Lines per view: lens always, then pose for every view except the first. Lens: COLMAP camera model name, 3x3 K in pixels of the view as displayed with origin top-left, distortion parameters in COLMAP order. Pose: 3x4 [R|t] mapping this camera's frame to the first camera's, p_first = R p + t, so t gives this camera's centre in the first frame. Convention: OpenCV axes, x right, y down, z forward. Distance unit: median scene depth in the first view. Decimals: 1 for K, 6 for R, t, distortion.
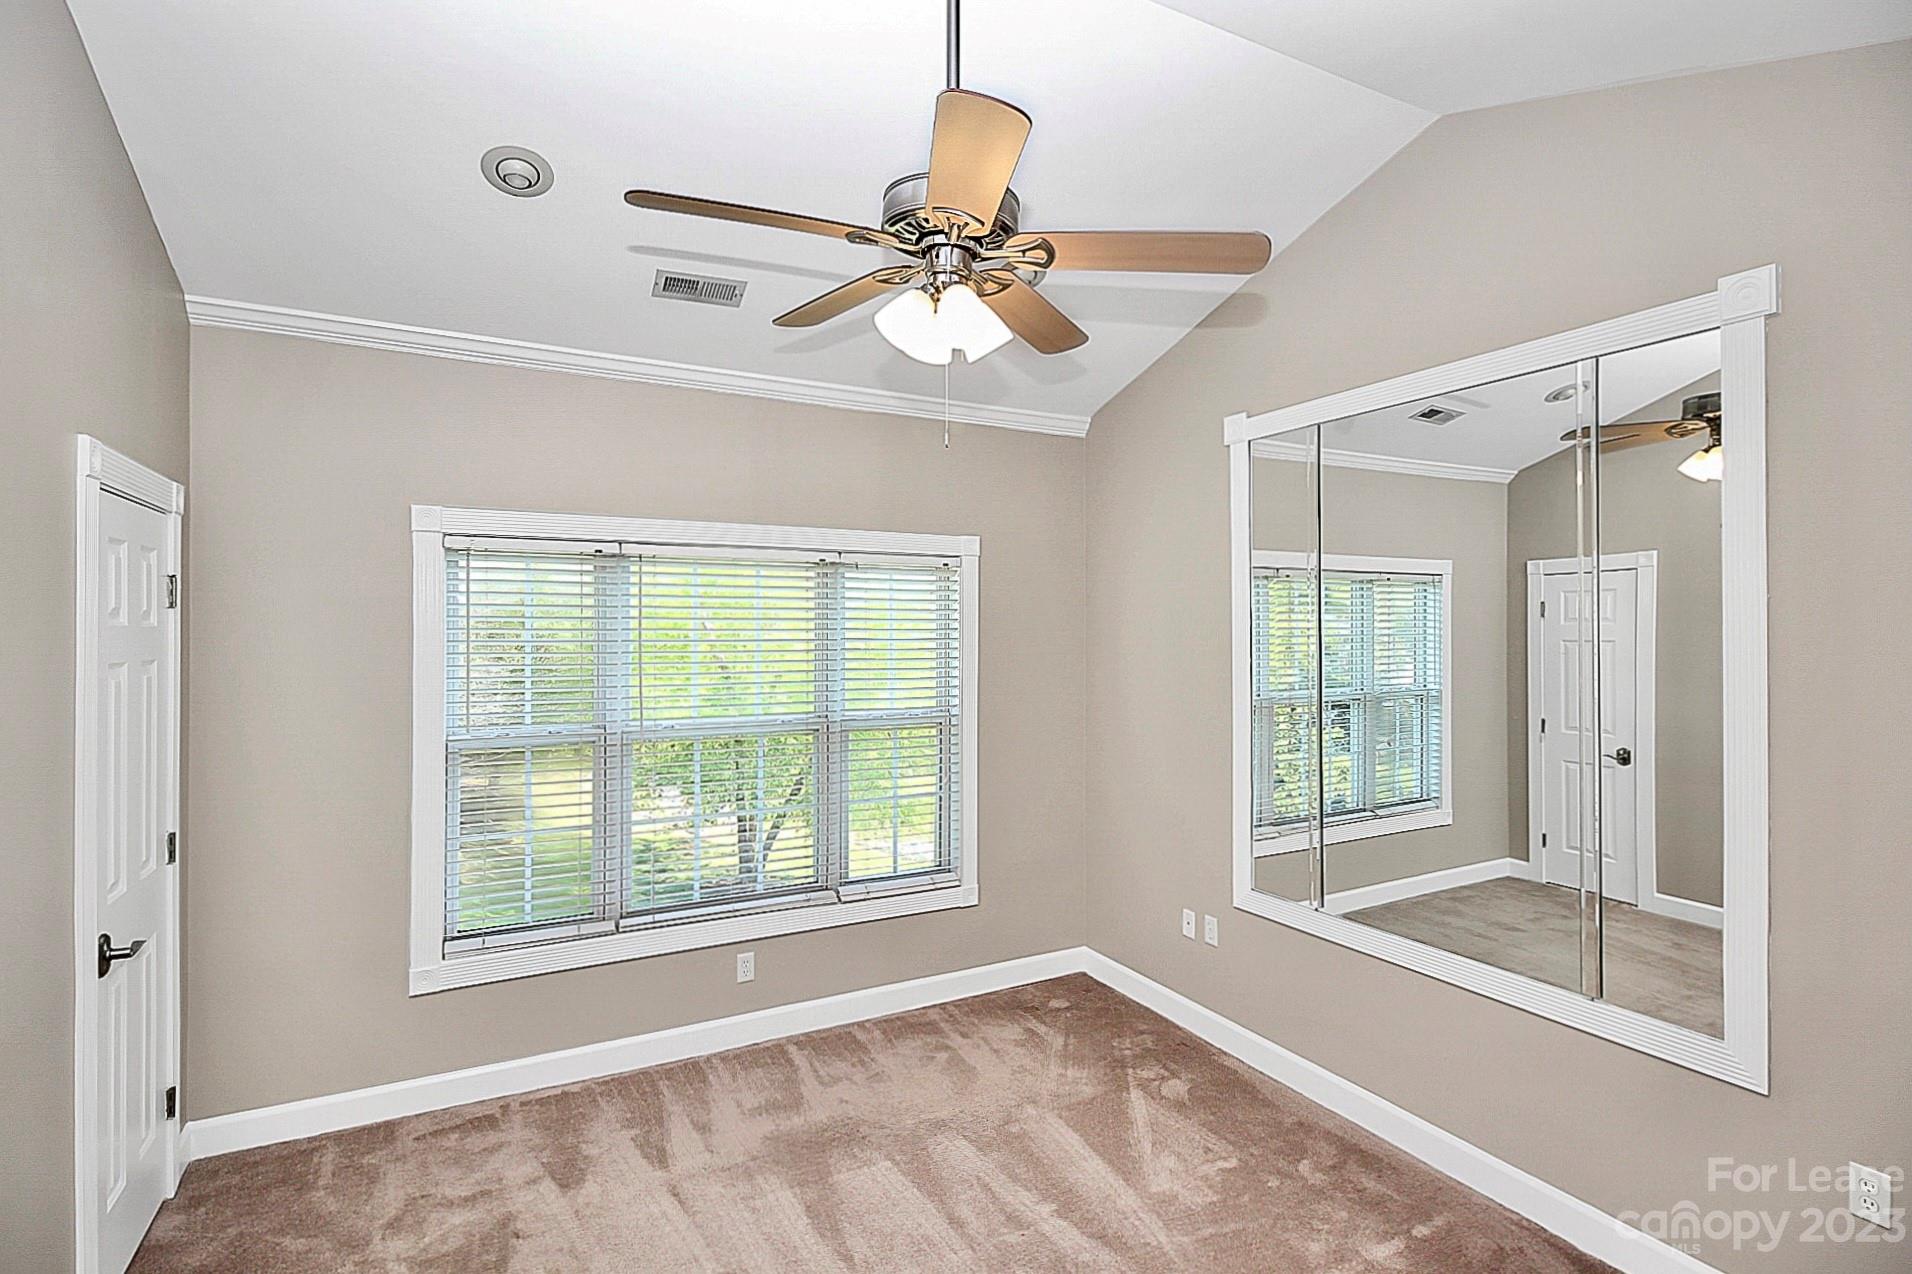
lens RADIAL K [[893.9, 0, 966.2], [0, 893.9, 638.8], [0, 0, 1]] dist [-0.007698, -0.008046]
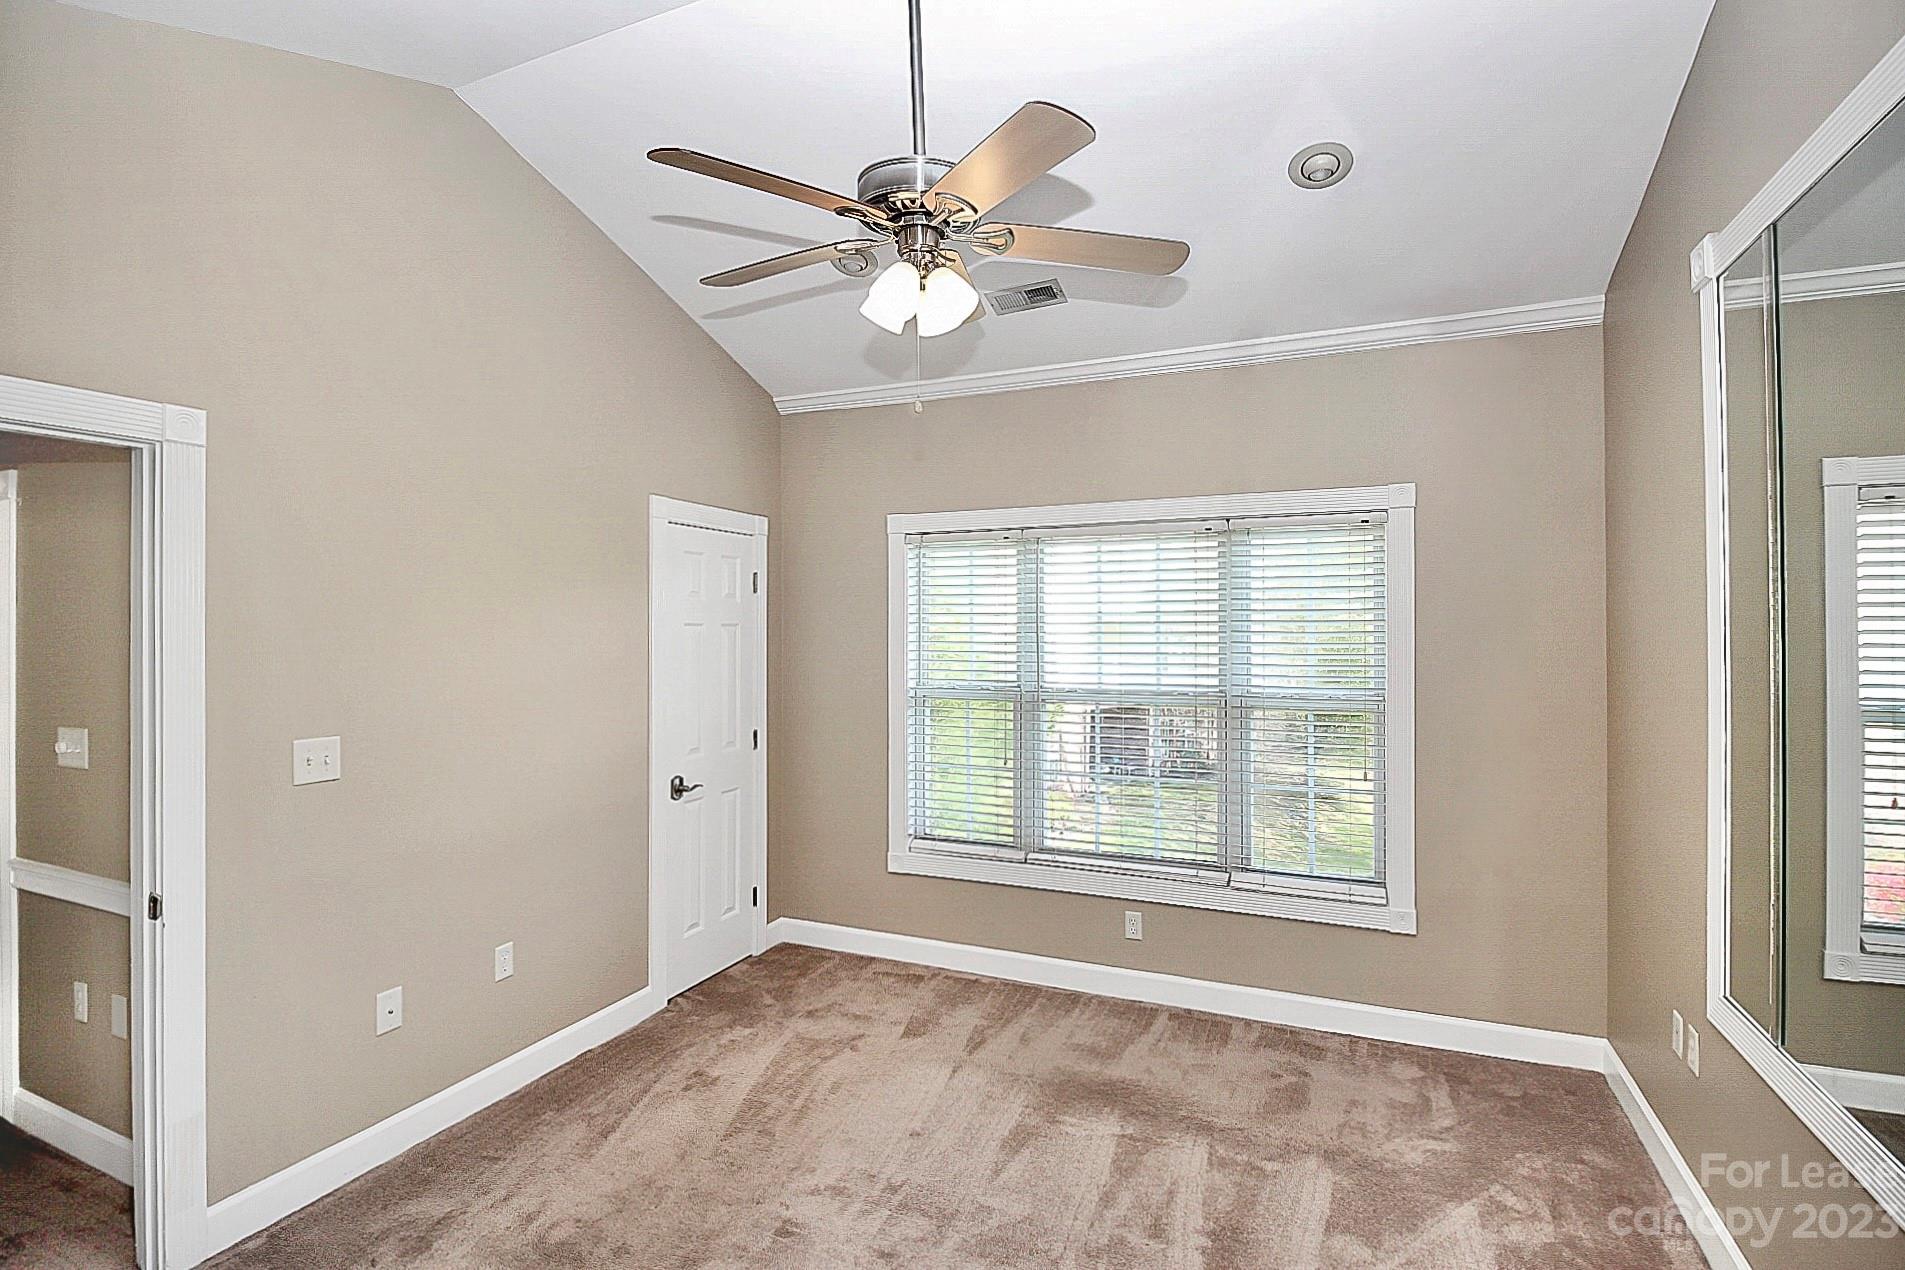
lens RADIAL K [[890.6, 0, 912.8], [0, 890.6, 636.1], [0, 0, 1]] dist [-0.007698, -0.008046]
pose [[0.615276, 0.010971, -0.788236, 0.439807], [-0.001140, 0.999914, 0.013027, 0.017265], [0.788311, -0.007116, 0.615235, 0.169192]]
